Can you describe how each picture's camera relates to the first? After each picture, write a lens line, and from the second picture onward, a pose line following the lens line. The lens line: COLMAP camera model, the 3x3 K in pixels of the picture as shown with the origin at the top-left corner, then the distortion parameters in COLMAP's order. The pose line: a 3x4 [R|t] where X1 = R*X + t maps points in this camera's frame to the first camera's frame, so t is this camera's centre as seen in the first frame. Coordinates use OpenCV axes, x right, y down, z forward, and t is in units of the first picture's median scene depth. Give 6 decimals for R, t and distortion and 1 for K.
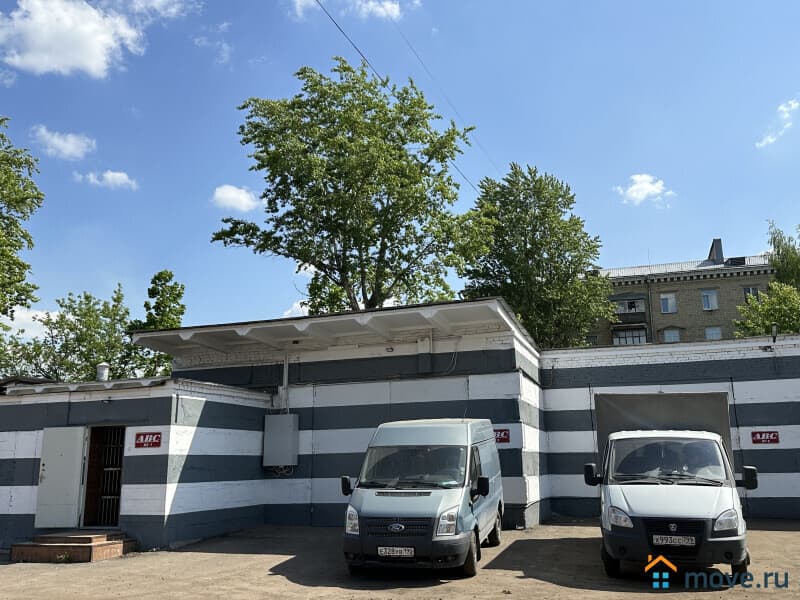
lens RADIAL K [[707.4, 0, 402.3], [0, 707.4, 299.8], [0, 0, 1]] dist [0.019455, 0.001637]
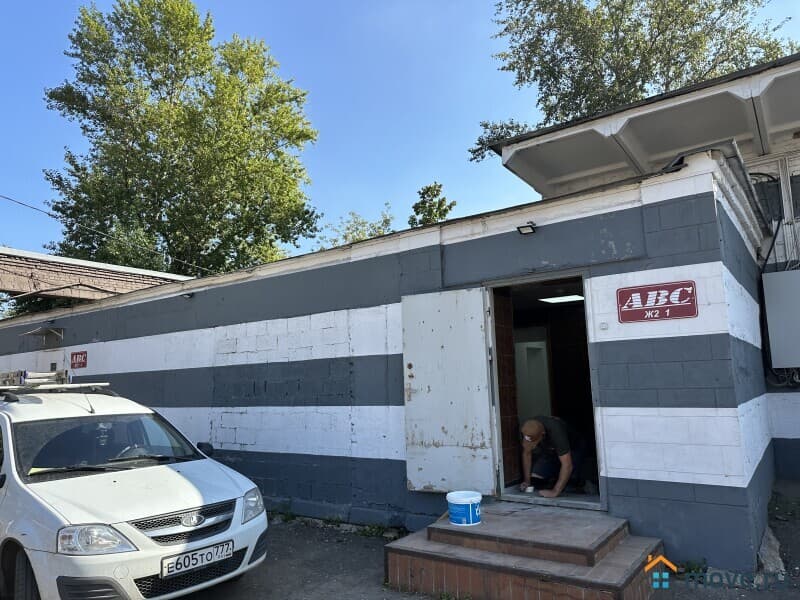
lens RADIAL K [[563.3, 0, 398.6], [0, 563.3, 301.1], [0, 0, 1]] dist [0.004657, 0.000833]
pose [[0.947609, -0.055256, -0.314616, -0.384249], [0.086300, 0.992585, 0.085604, 0.151357], [0.307553, -0.108271, 0.945351, 0.625869]]
